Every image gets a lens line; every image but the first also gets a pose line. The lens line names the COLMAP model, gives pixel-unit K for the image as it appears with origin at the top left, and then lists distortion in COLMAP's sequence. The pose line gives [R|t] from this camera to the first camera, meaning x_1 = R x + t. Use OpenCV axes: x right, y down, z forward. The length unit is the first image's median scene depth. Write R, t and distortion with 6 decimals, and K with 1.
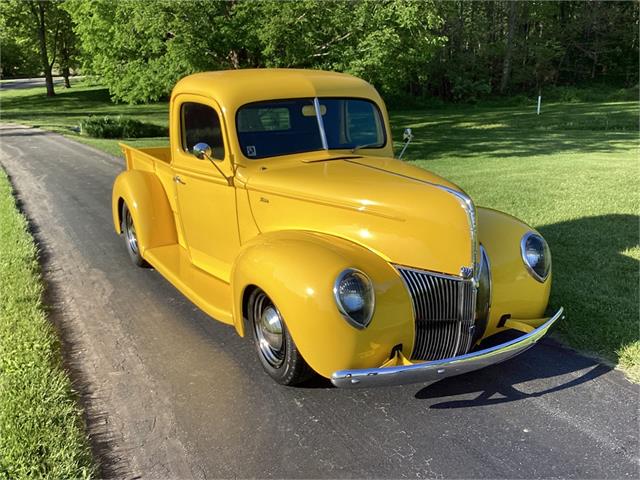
lens RADIAL K [[587.3, 0, 320.0], [0, 587.3, 240.0], [0, 0, 1]] dist [0.047733, -0.014645]
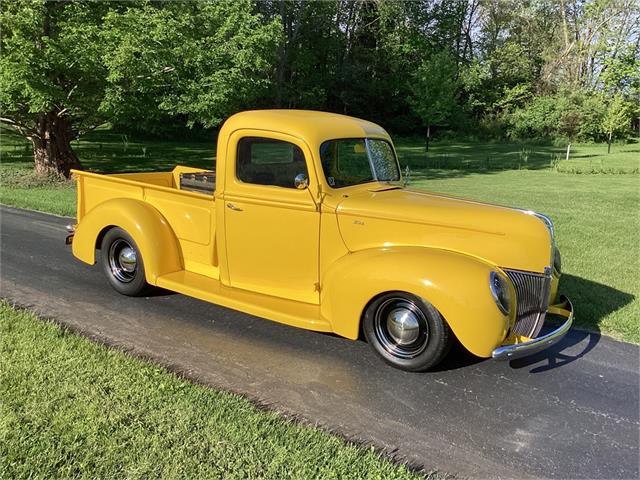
lens RADIAL K [[587.3, 0, 320.0], [0, 587.3, 240.0], [0, 0, 1]] dist [0.047733, -0.014645]
pose [[0.913913, -0.025973, 0.405079, -0.616087], [0.047005, 0.998009, -0.042060, 0.012513], [-0.403180, 0.057480, 0.913314, -0.050204]]
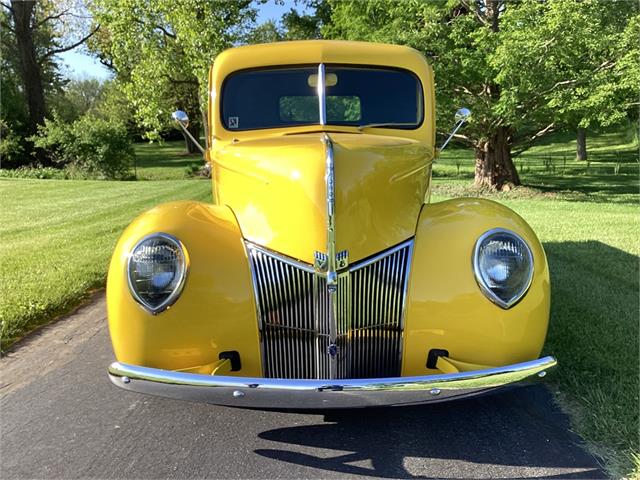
lens RADIAL K [[587.3, 0, 320.0], [0, 587.3, 240.0], [0, 0, 1]] dist [0.047733, -0.014645]
pose [[0.876529, 0.096712, -0.471533, 0.427675], [-0.136934, 0.989232, -0.051653, 0.049760], [0.461460, 0.109845, 0.880334, 0.306061]]
